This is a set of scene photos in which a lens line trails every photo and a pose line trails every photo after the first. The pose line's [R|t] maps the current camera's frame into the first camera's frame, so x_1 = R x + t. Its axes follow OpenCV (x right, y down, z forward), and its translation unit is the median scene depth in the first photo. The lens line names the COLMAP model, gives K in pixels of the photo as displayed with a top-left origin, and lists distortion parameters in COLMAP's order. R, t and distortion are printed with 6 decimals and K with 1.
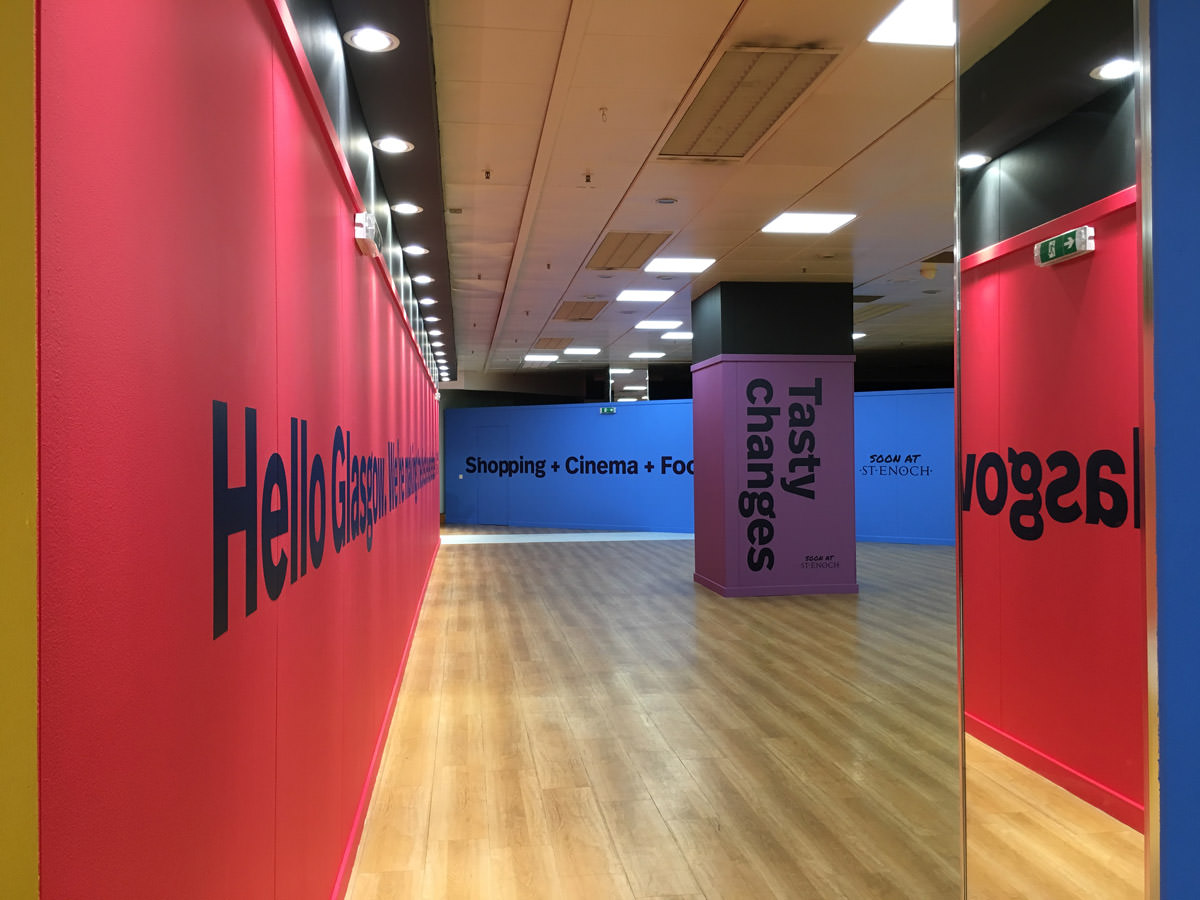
lens RADIAL K [[1013.3, 0, 602.5], [0, 1013.3, 451.6], [0, 0, 1]] dist [0.065592, -0.091323]
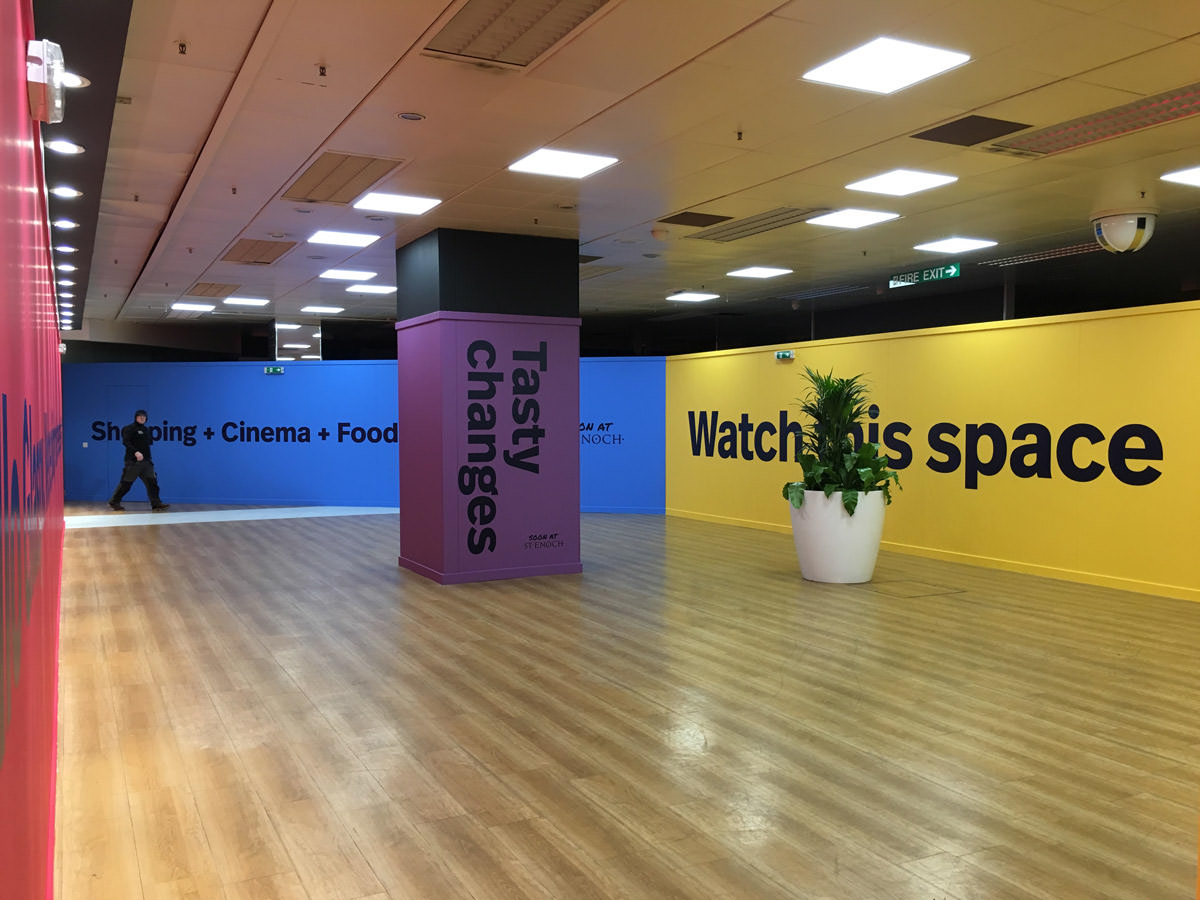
lens RADIAL K [[1013.3, 0, 601.3], [0, 1013.3, 451.2], [0, 0, 1]] dist [0.065592, -0.091323]
pose [[0.941277, -0.004629, 0.337604, -0.048699], [-0.007543, 0.999368, 0.034734, -0.005785], [-0.337552, -0.035241, 0.940647, 0.117451]]
